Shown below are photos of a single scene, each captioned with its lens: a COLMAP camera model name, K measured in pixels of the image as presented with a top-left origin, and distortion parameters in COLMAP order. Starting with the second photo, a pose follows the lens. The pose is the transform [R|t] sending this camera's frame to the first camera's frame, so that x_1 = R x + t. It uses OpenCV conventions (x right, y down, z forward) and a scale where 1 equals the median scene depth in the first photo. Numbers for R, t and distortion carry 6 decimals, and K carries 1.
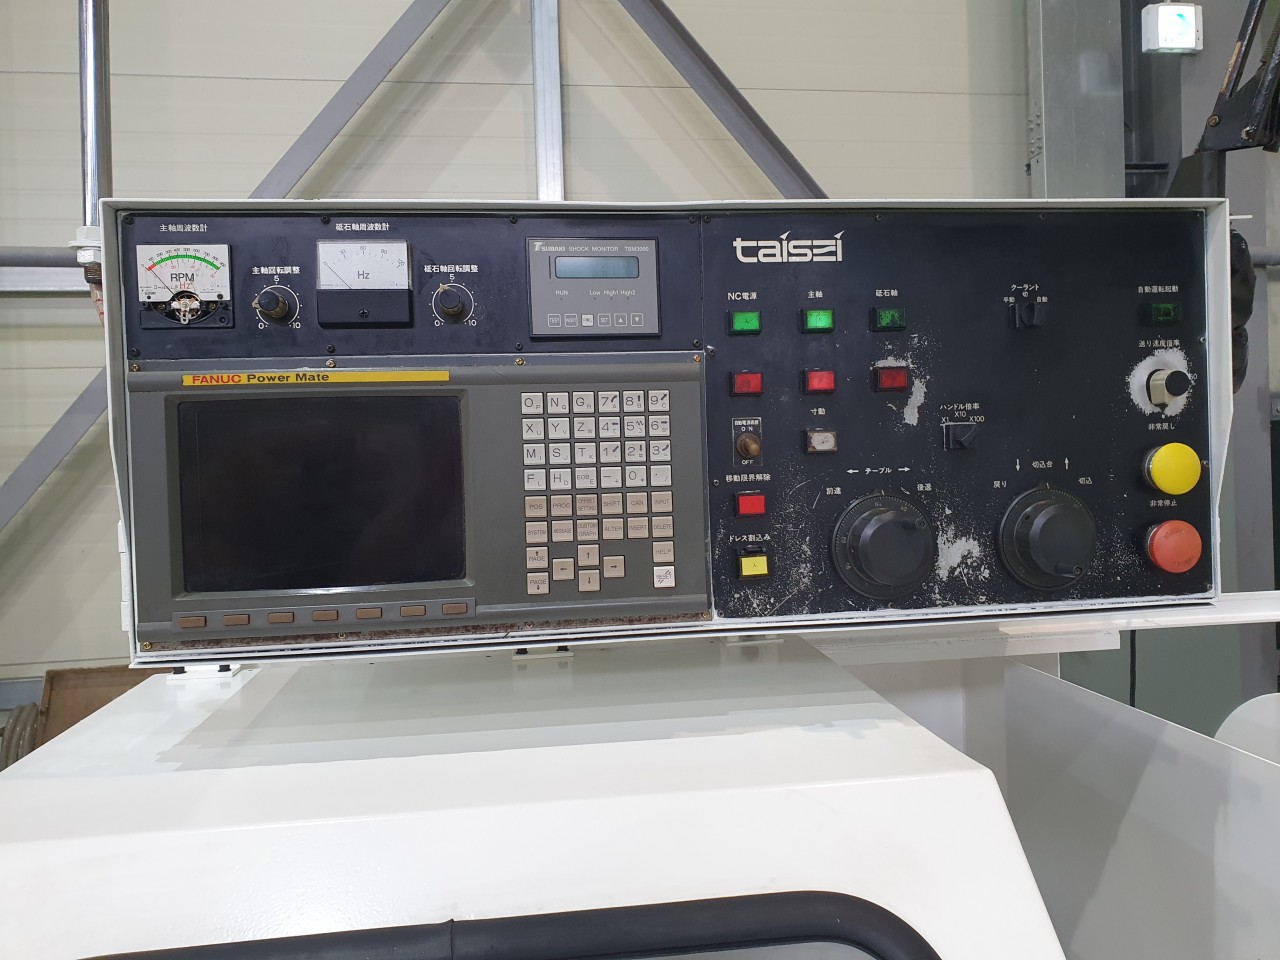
lens RADIAL K [[955.9, 0, 637.9], [0, 955.9, 511.0], [0, 0, 1]] dist [0.007769, -0.018406]
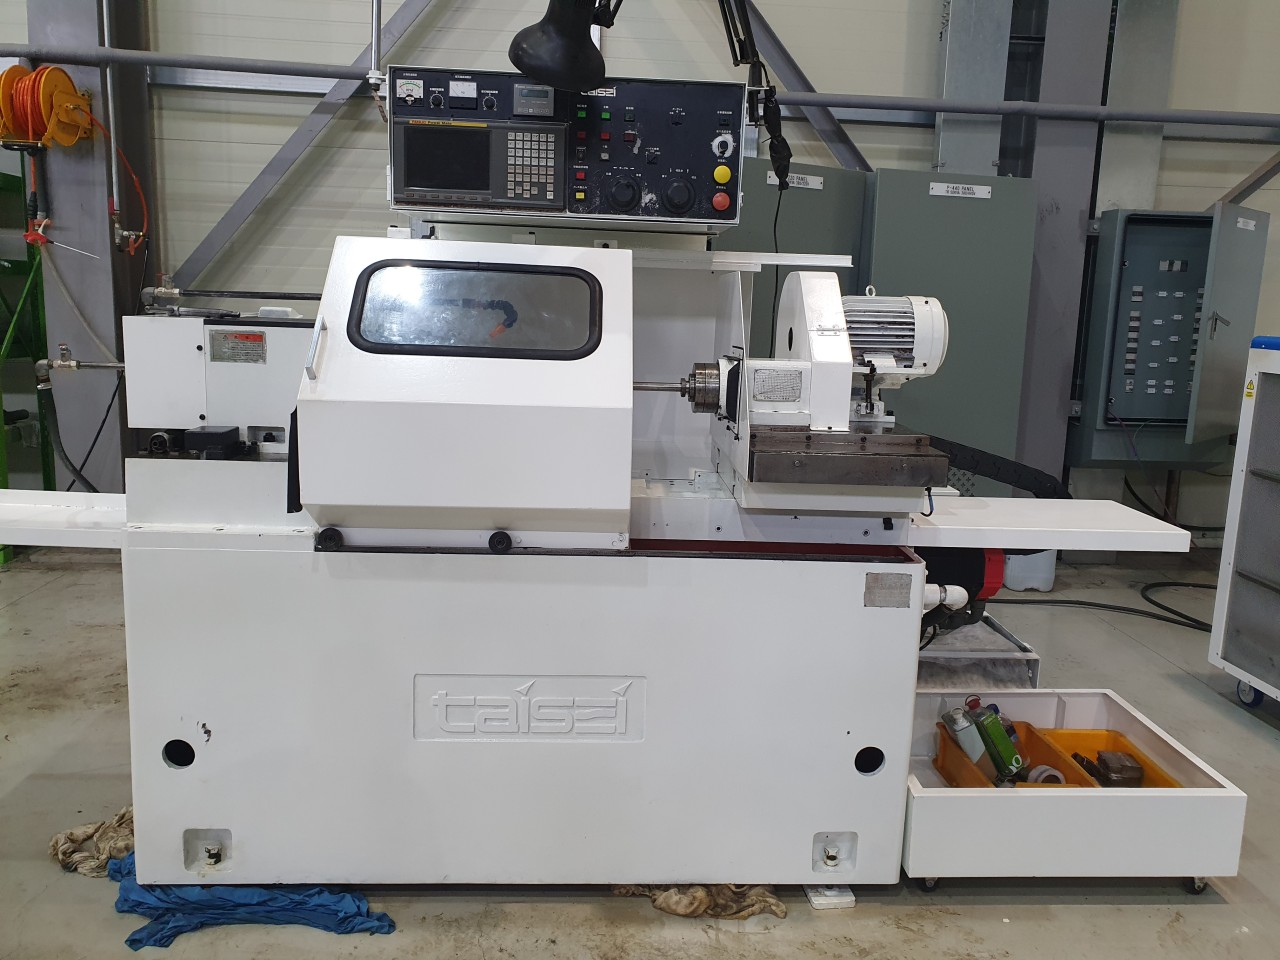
lens RADIAL K [[955.9, 0, 645.6], [0, 955.9, 491.1], [0, 0, 1]] dist [0.007769, -0.018406]
pose [[0.994754, 0.082604, -0.060339, 0.629298], [-0.073000, 0.986445, 0.146958, 0.558792], [0.071660, -0.141782, 0.987301, -2.323003]]
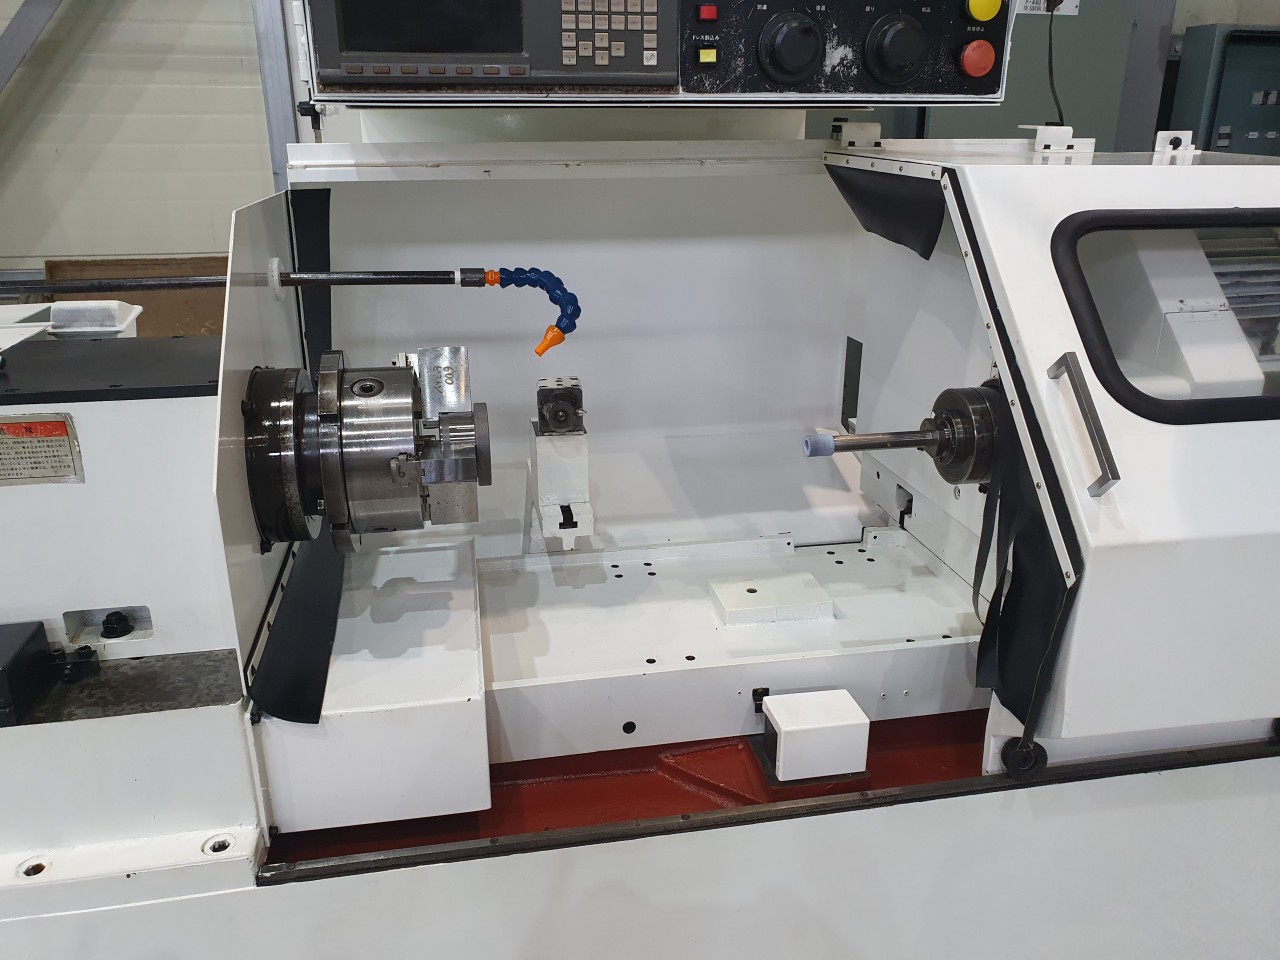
lens RADIAL K [[955.9, 0, 634.8], [0, 955.9, 486.9], [0, 0, 1]] dist [0.007769, -0.018406]
pose [[0.997294, 0.005051, 0.073339, -0.107848], [-0.027221, 0.952094, 0.304590, 0.259900], [-0.068287, -0.305762, 0.949656, -0.691186]]
